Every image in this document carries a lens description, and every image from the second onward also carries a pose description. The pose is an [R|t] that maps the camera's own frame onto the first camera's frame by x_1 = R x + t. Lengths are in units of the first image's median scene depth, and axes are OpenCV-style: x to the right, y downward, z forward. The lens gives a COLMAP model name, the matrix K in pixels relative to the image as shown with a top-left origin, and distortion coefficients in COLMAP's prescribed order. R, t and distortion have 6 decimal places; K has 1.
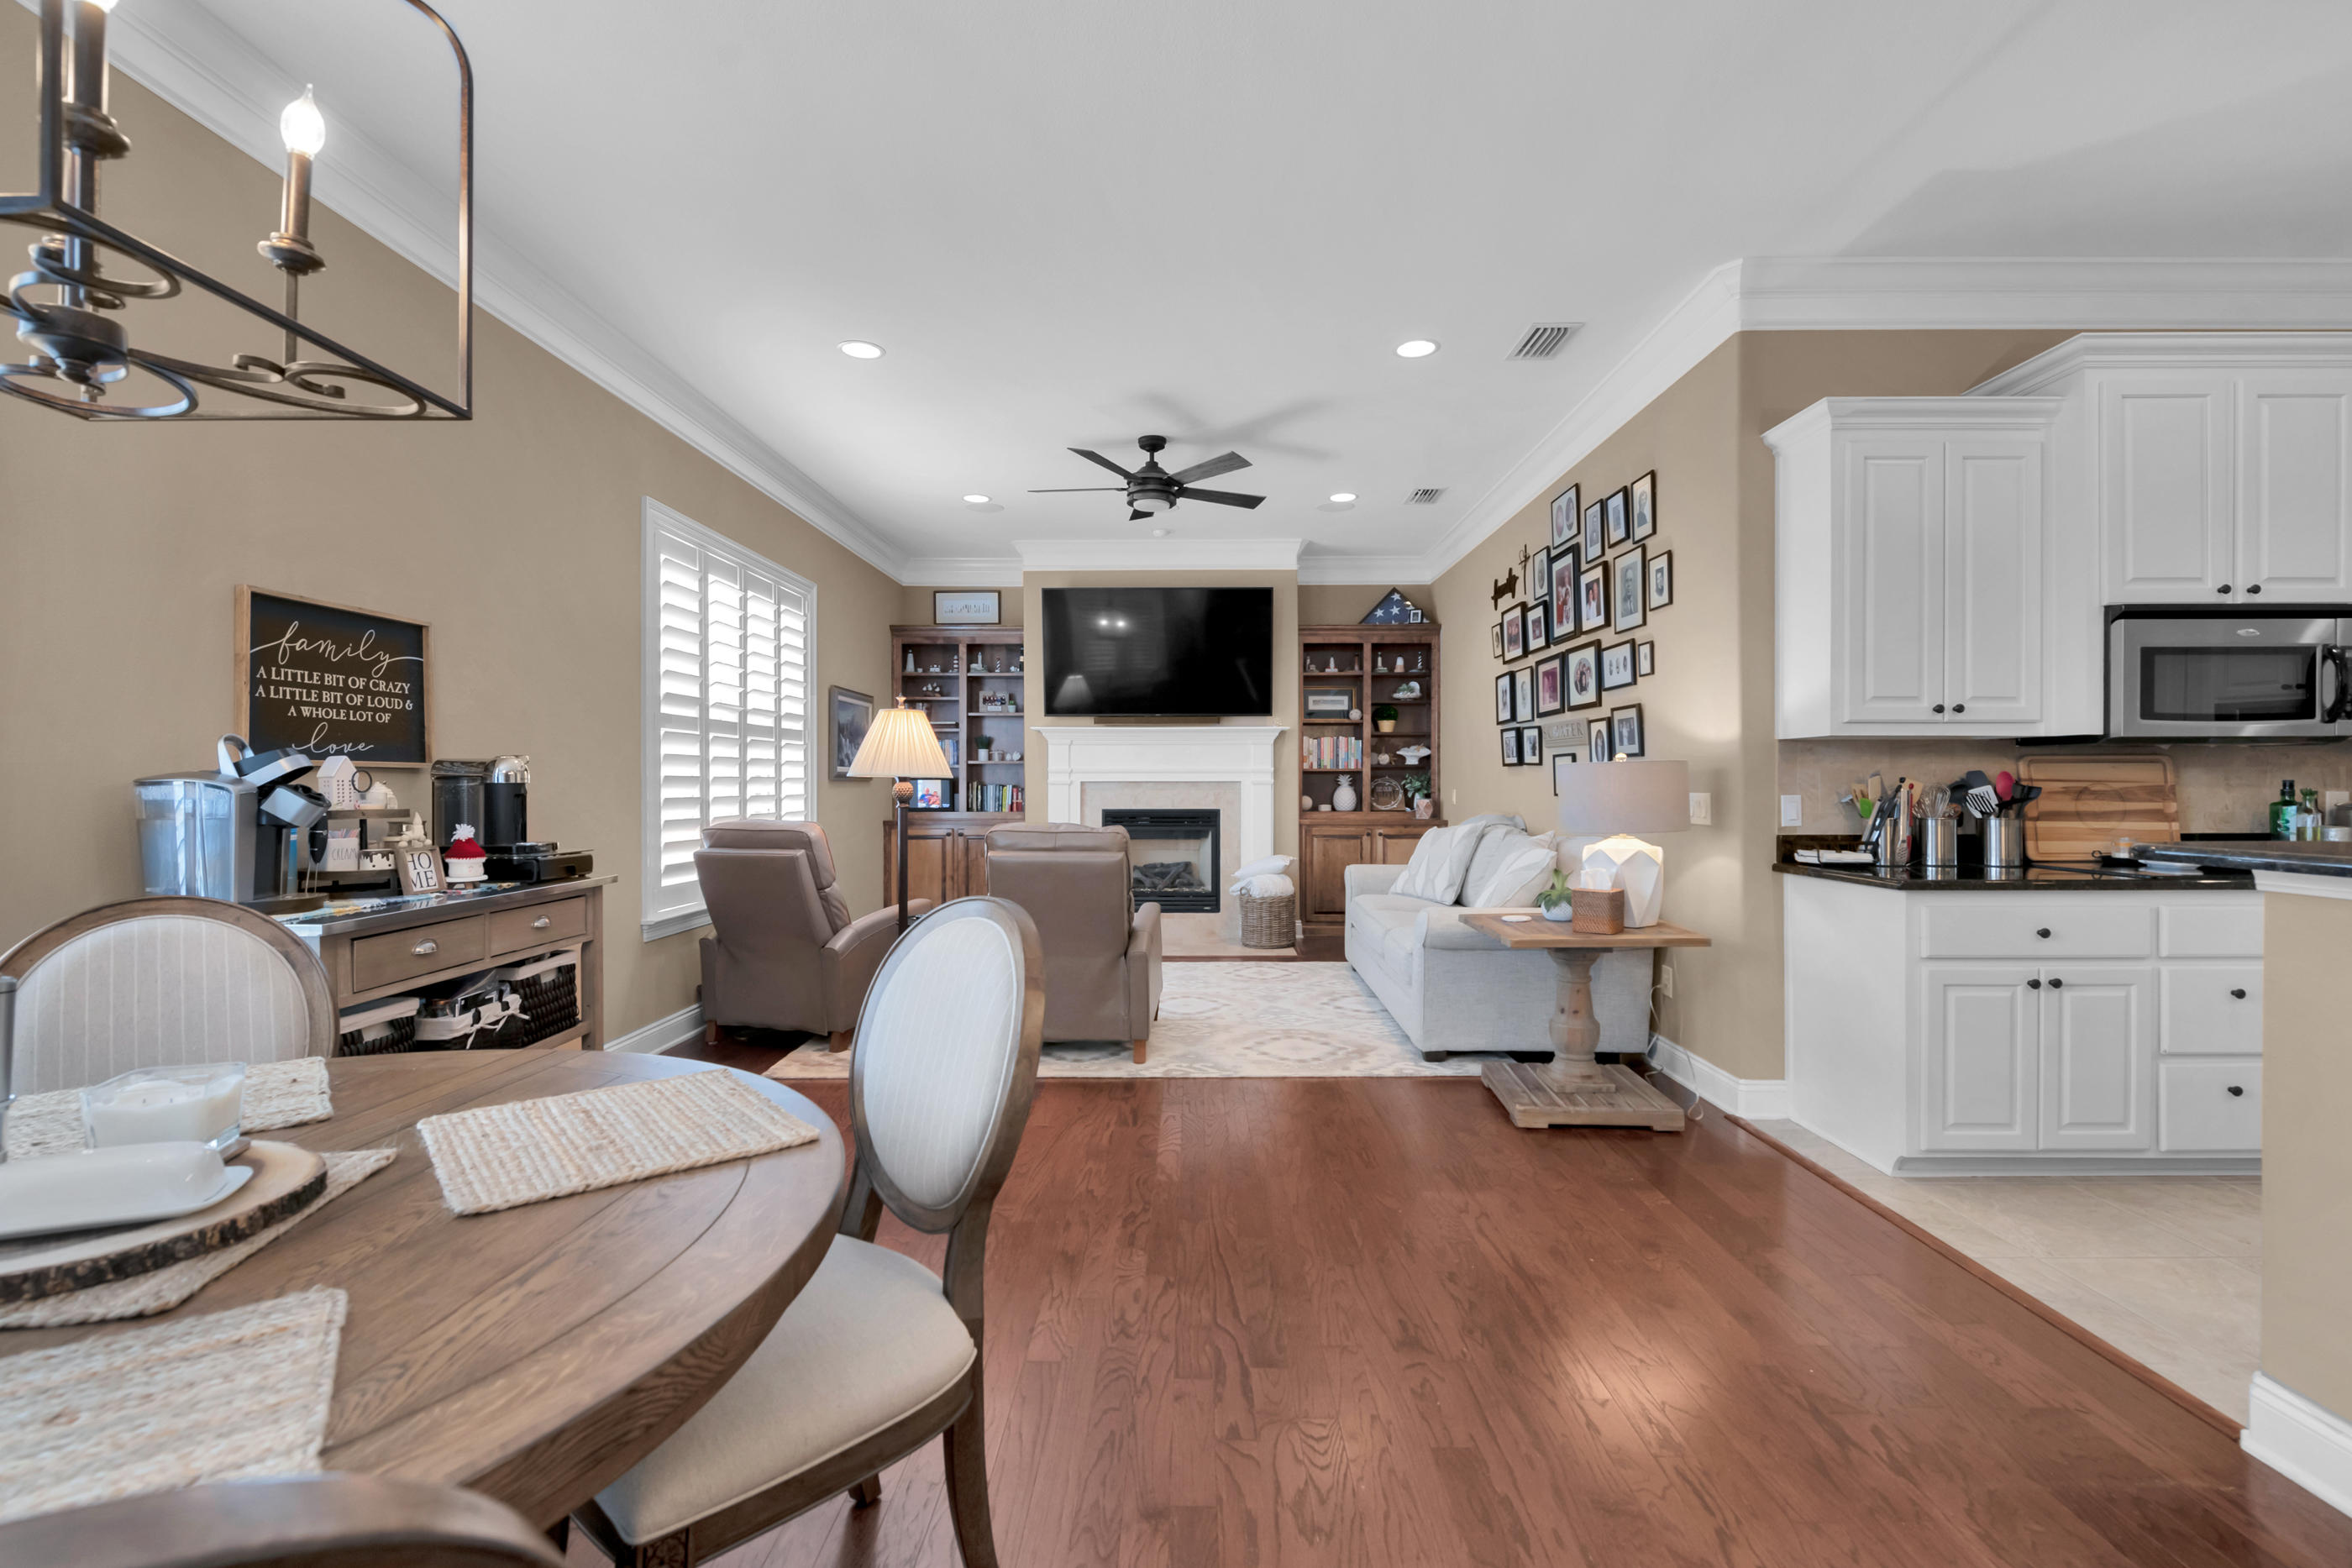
lens RADIAL K [[973.7, 0, 1203.7], [0, 973.7, 785.2], [0, 0, 1]] dist [0.000762, -0.000395]
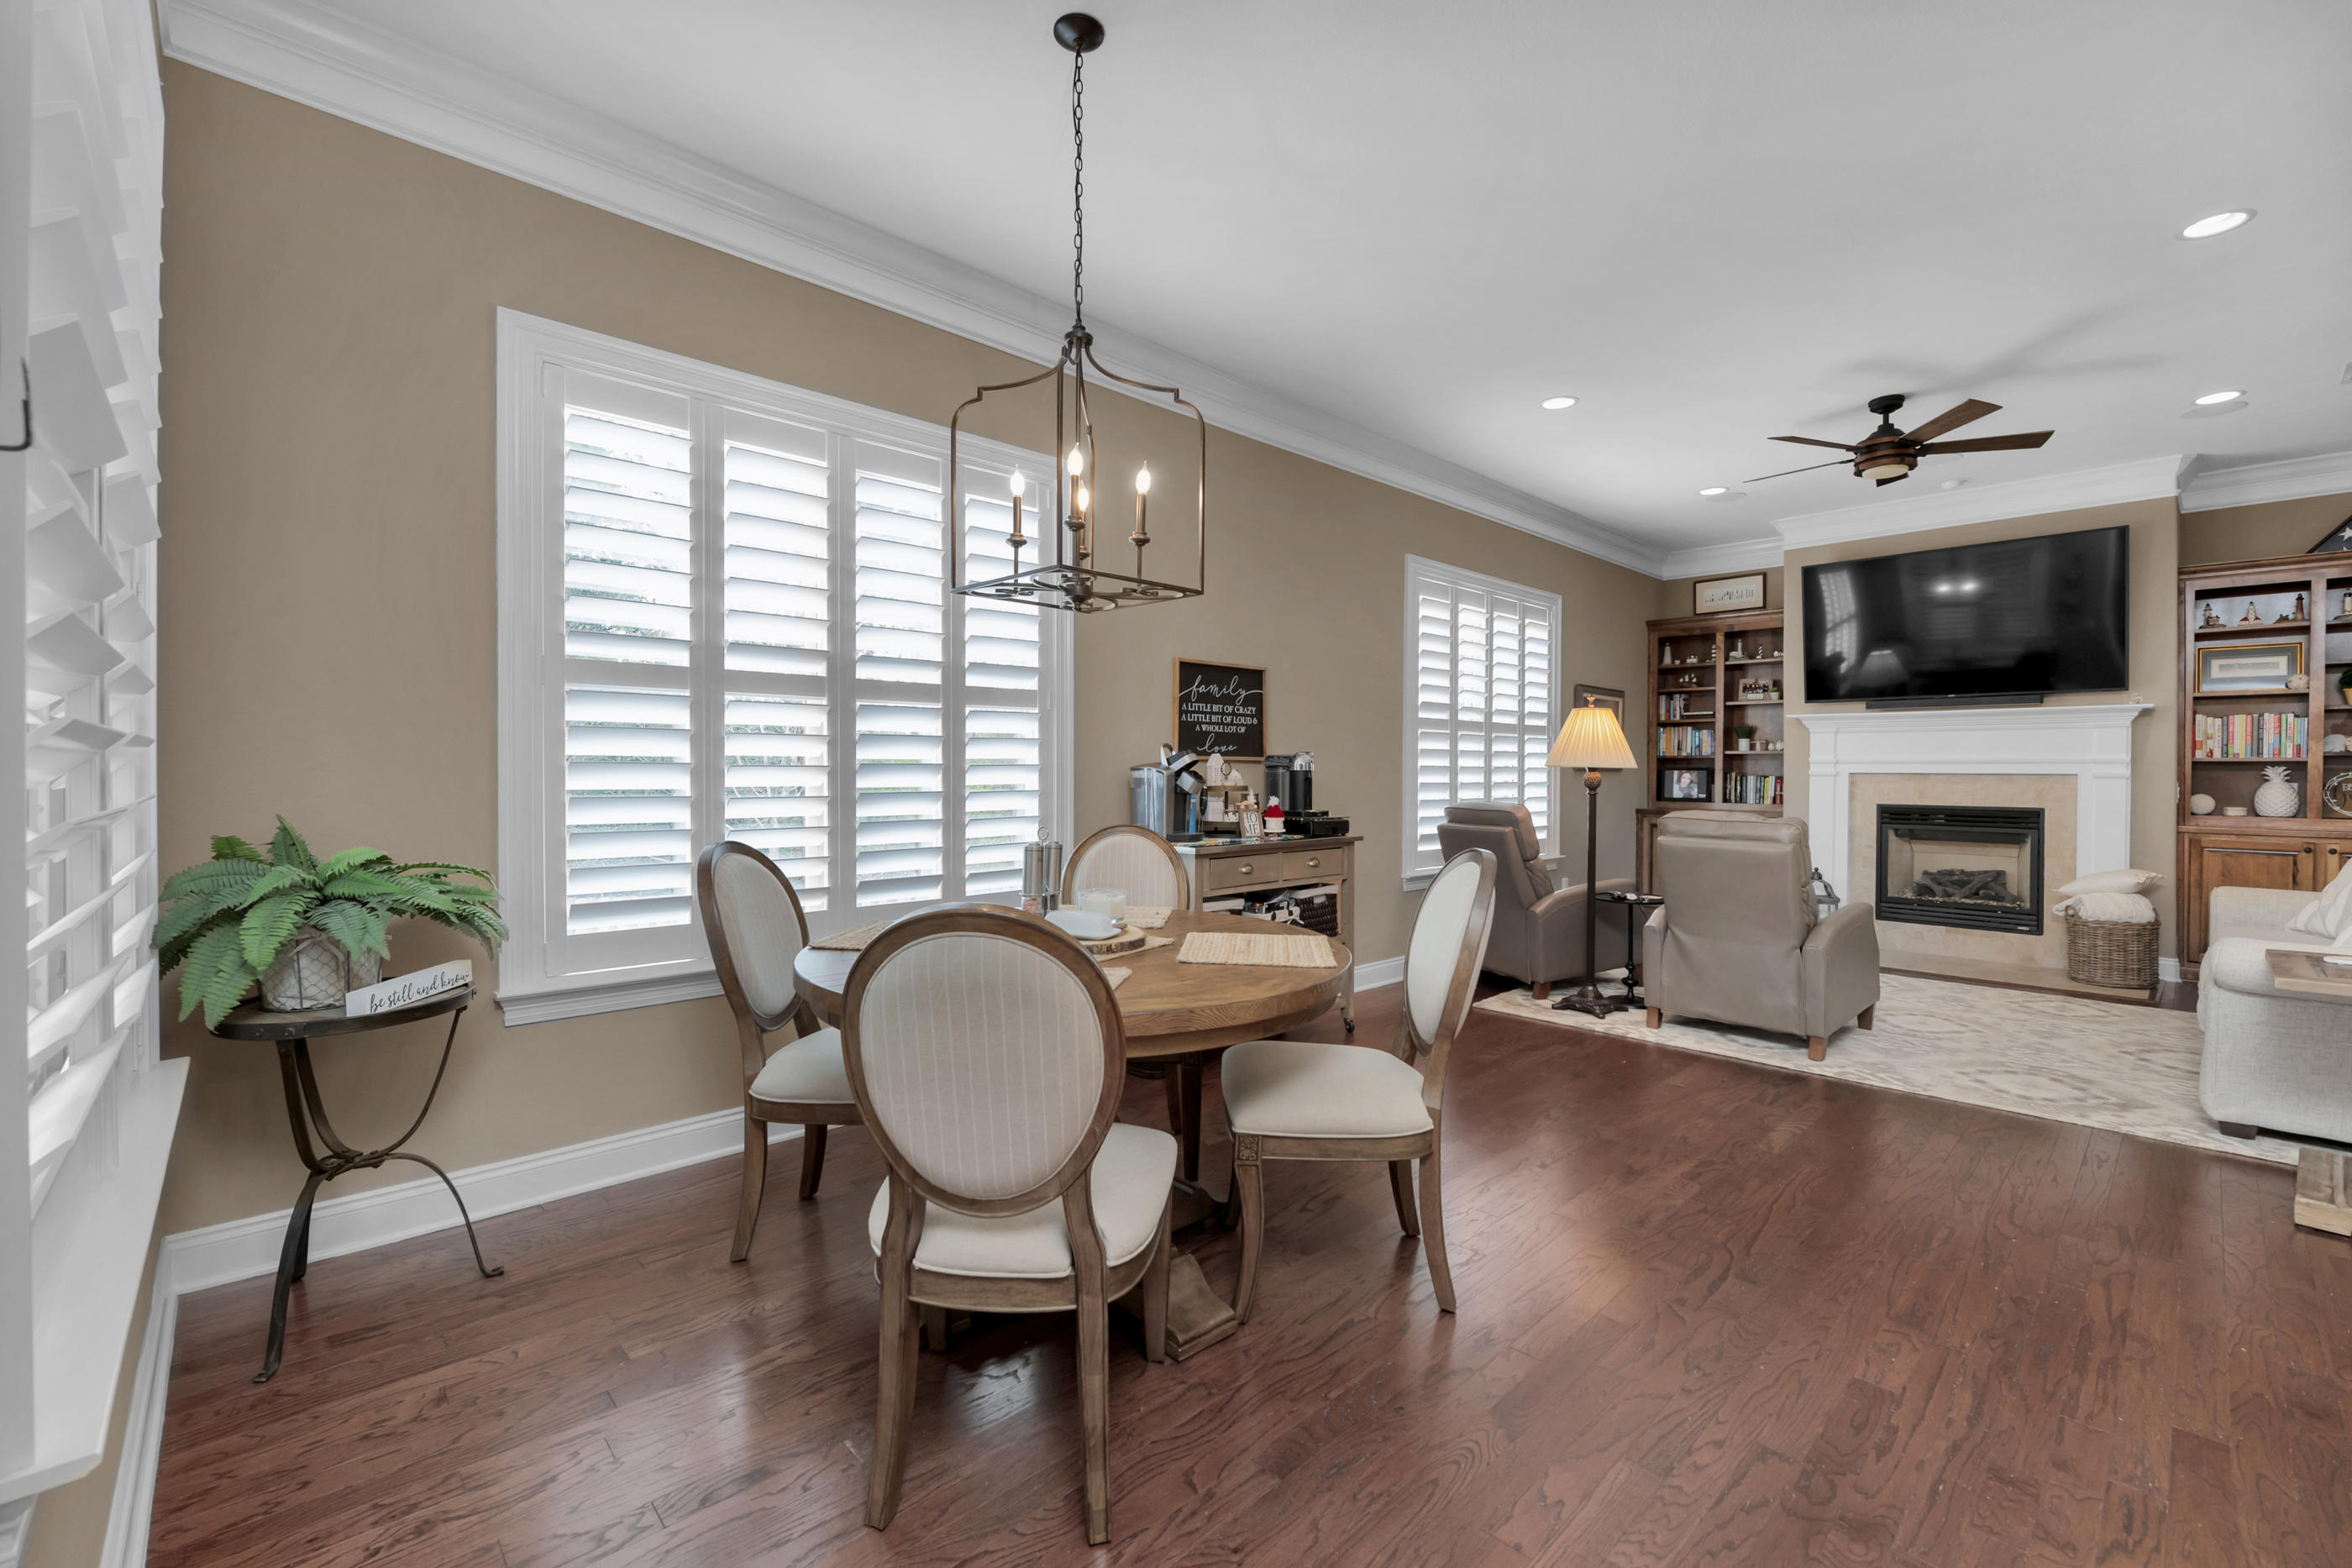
lens RADIAL K [[973.7, 0, 1203.7], [0, 973.7, 785.2], [0, 0, 1]] dist [0.000762, -0.000395]
pose [[0.690471, 0.016693, -0.723168, 0.176646], [-0.009249, 0.999856, 0.014248, 0.000395], [0.723301, -0.003149, 0.690525, -0.100777]]
